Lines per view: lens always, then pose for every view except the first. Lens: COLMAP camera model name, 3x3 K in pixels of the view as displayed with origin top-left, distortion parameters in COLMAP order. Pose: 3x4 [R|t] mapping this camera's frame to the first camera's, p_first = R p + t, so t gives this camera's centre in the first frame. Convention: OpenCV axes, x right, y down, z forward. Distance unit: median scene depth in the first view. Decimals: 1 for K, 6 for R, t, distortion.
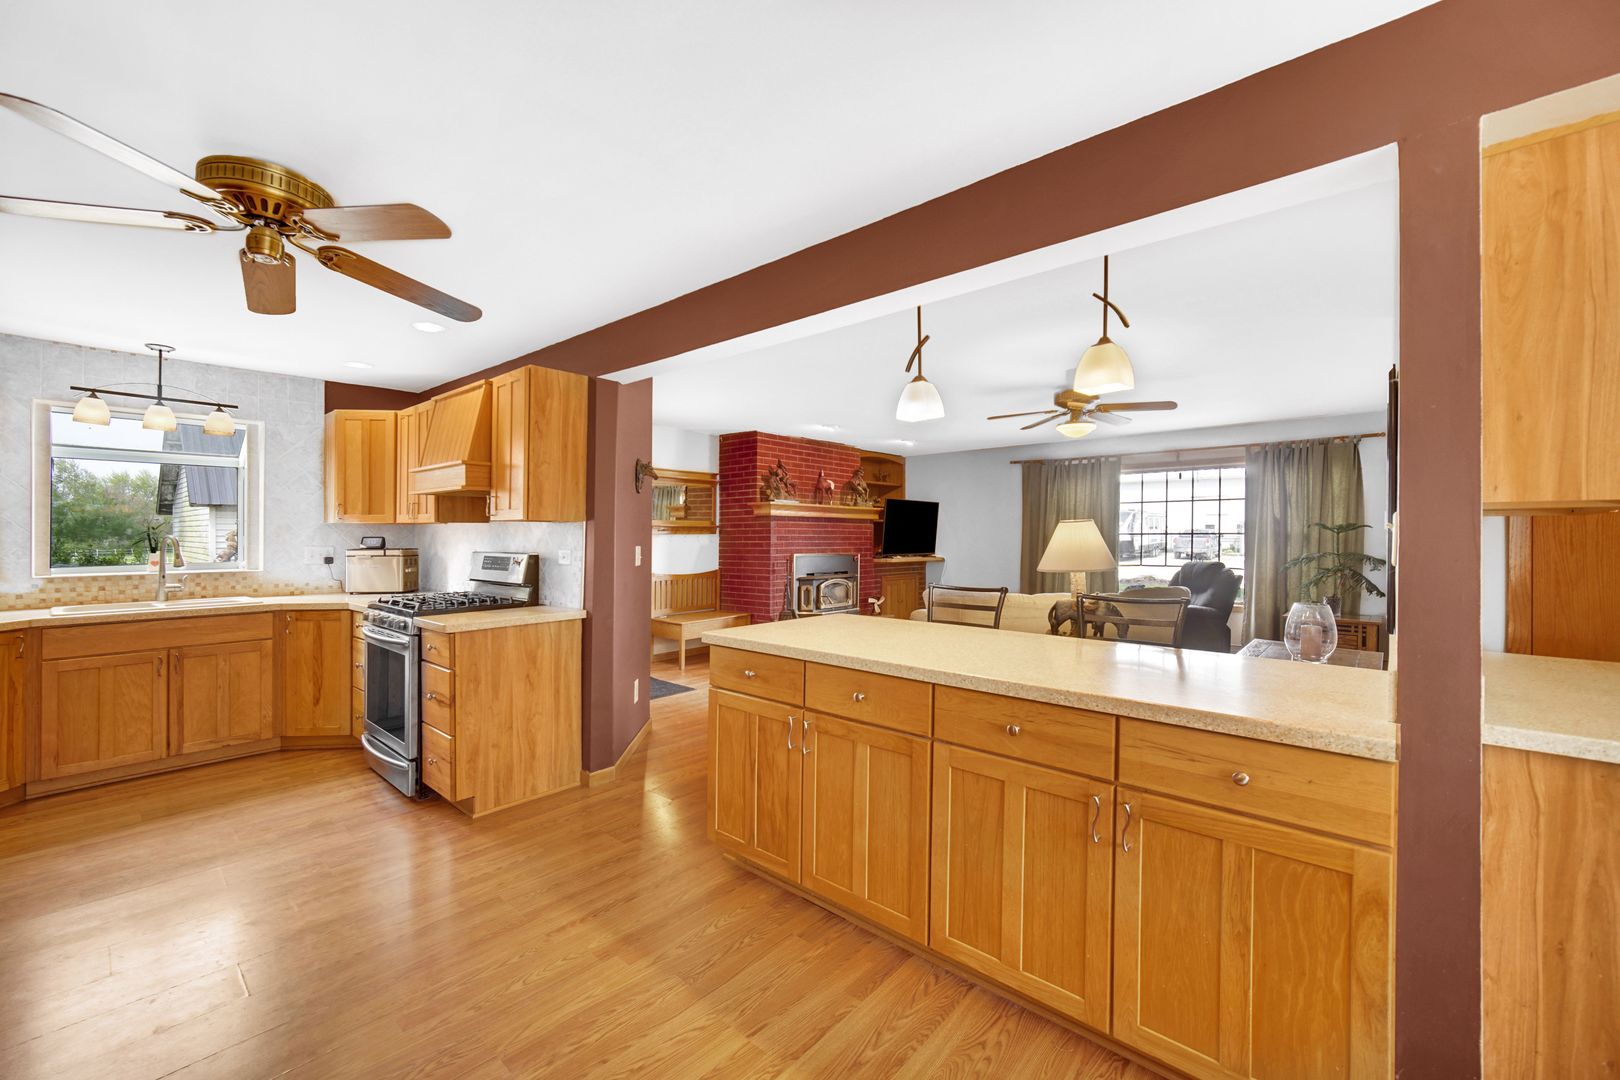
lens RADIAL K [[651.6, 0, 804.0], [0, 651.6, 535.4], [0, 0, 1]] dist [-0.004181, 0.000194]
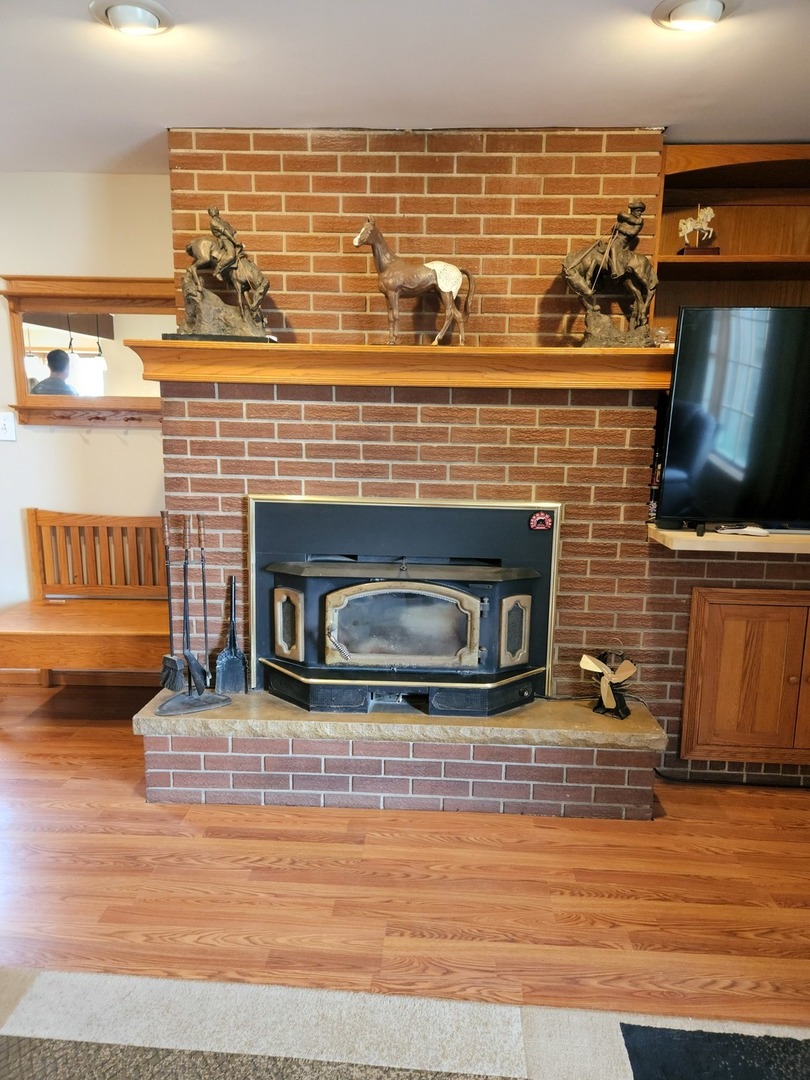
lens RADIAL K [[728.2, 0, 414.8], [0, 728.2, 539.0], [0, 0, 1]] dist [0.046688, -0.000884]
pose [[0.637804, 0.147446, -0.755953, 0.330452], [-0.012254, 0.983323, 0.181455, -0.019810], [0.770101, -0.106469, 0.628975, 0.806520]]
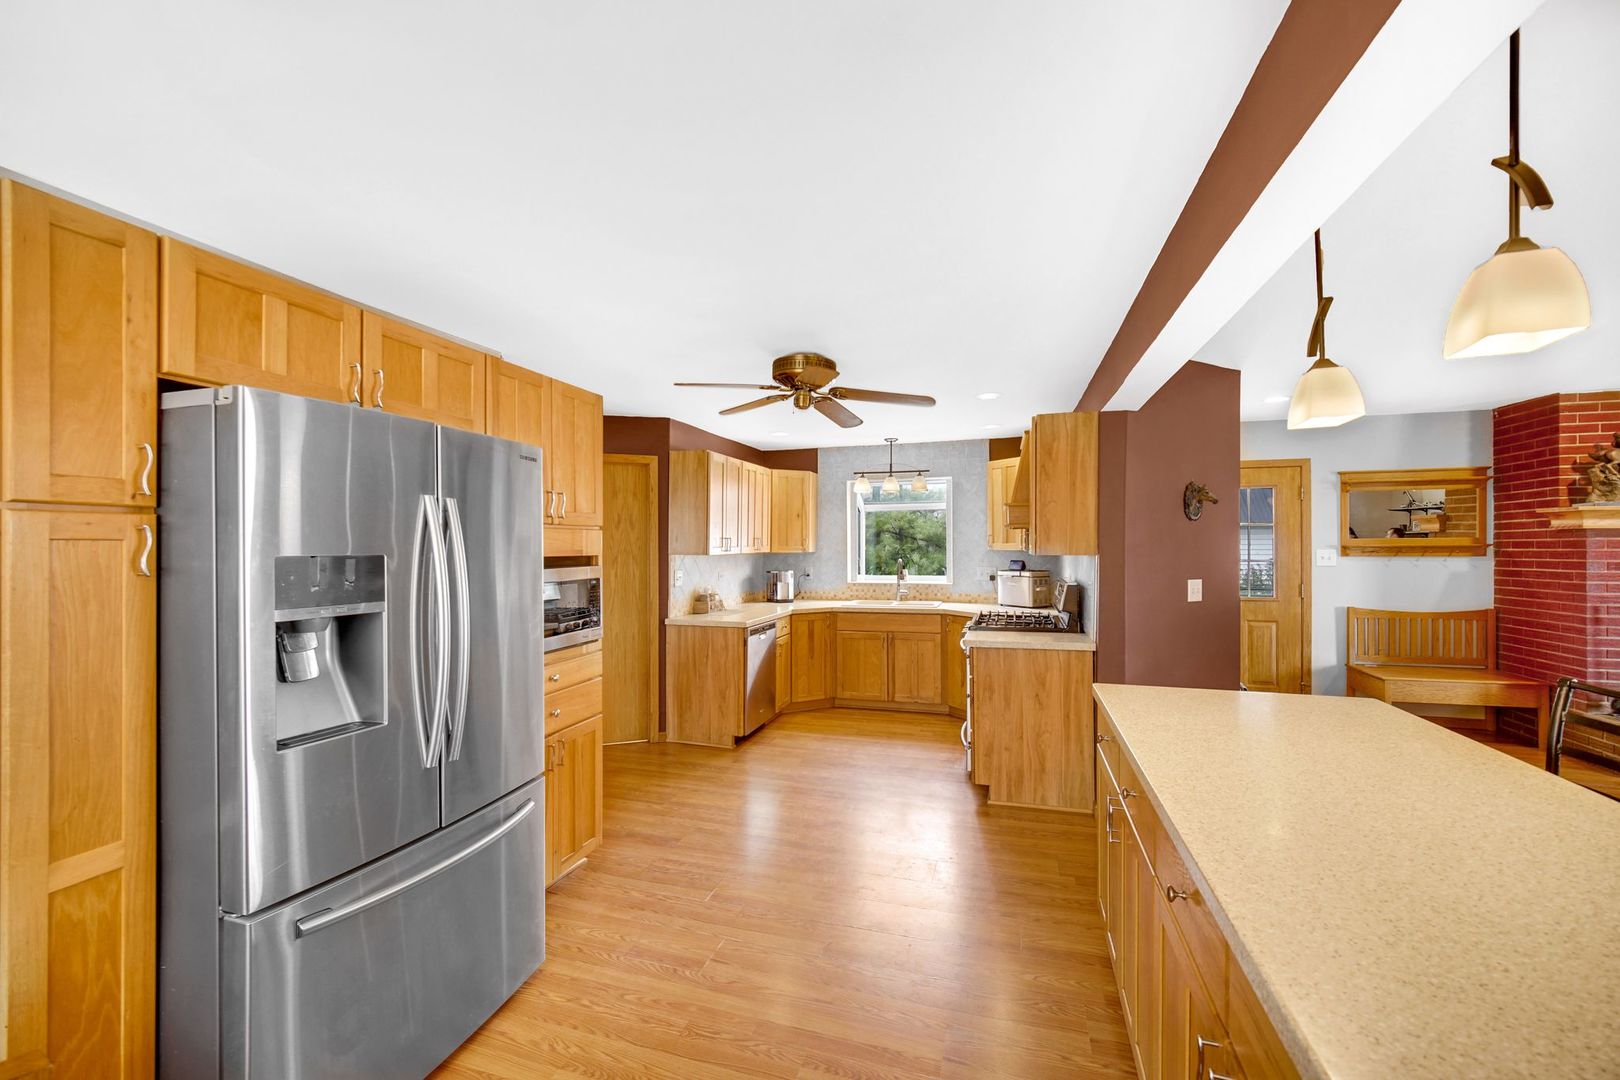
lens RADIAL K [[651.6, 0, 806.3], [0, 651.6, 542.6], [0, 0, 1]] dist [-0.004181, 0.000194]
pose [[0.413861, -0.005004, -0.910326, 0.197120], [0.006744, 0.999974, -0.002430, -0.020781], [0.910315, -0.005134, 0.413884, 0.085144]]
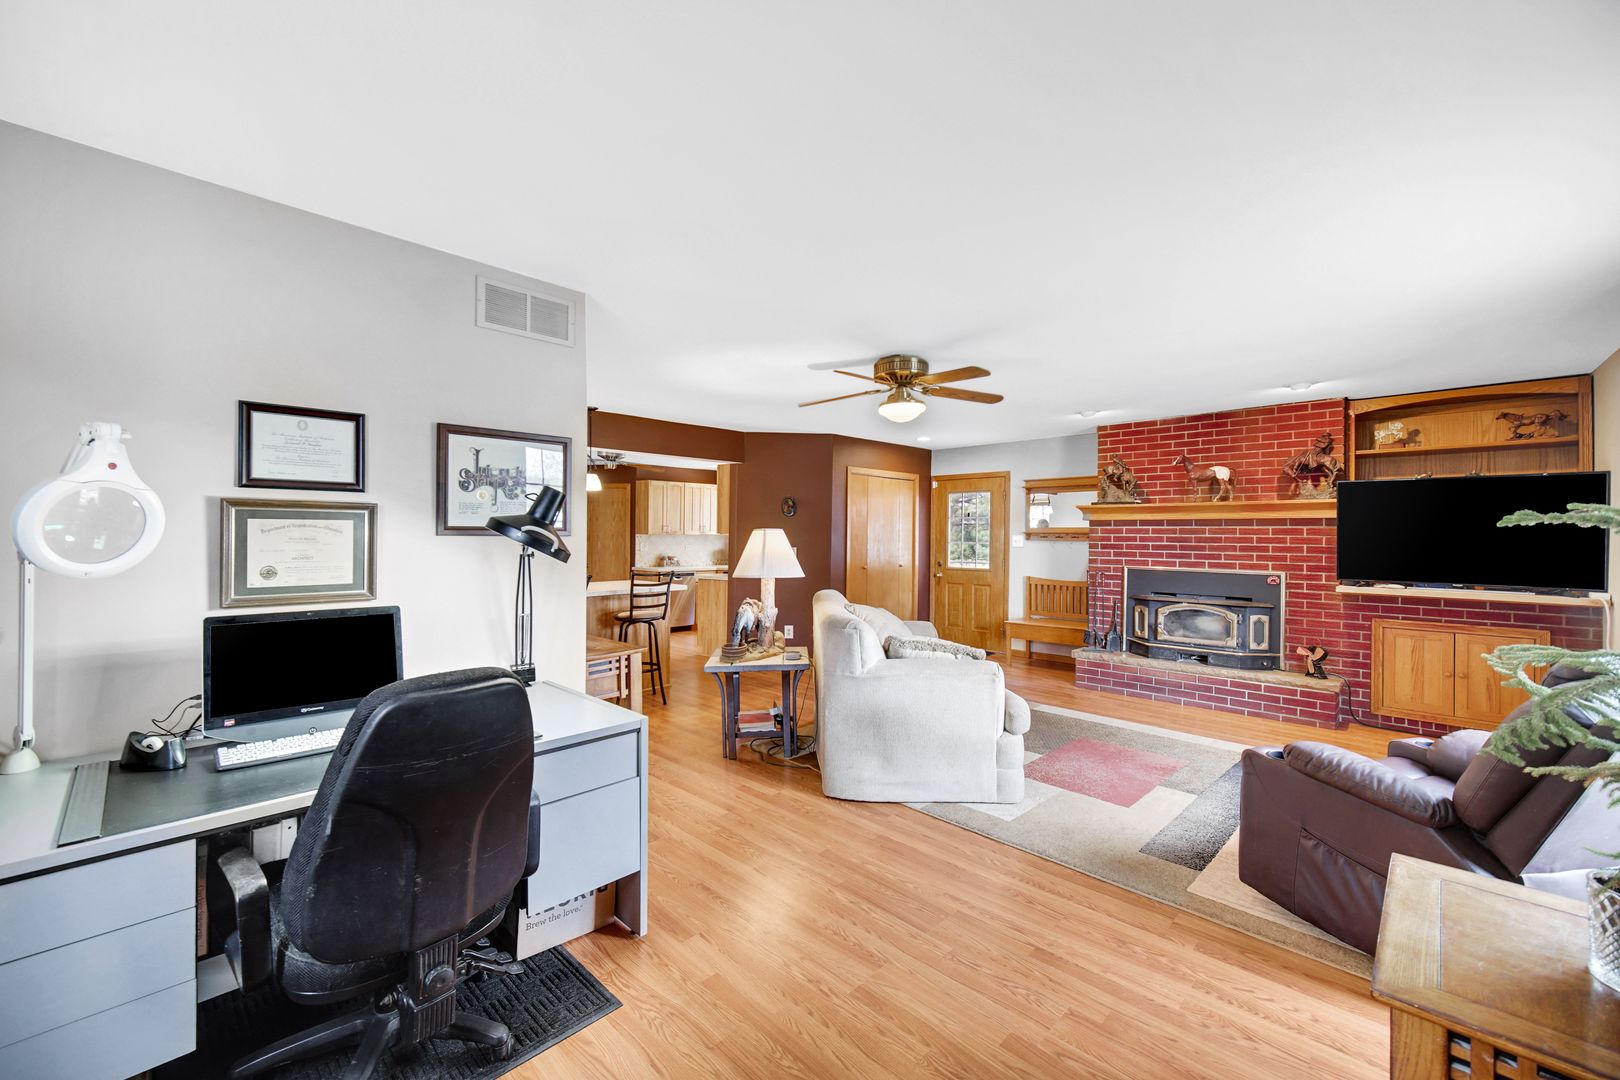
lens RADIAL K [[651.6, 0, 800.9], [0, 651.6, 536.2], [0, 0, 1]] dist [-0.004181, 0.000194]
pose [[-0.039327, -0.003362, -0.999221, 0.808001], [-0.004882, 0.999983, -0.003172, -0.004445], [0.999214, 0.004753, -0.039343, 0.611413]]
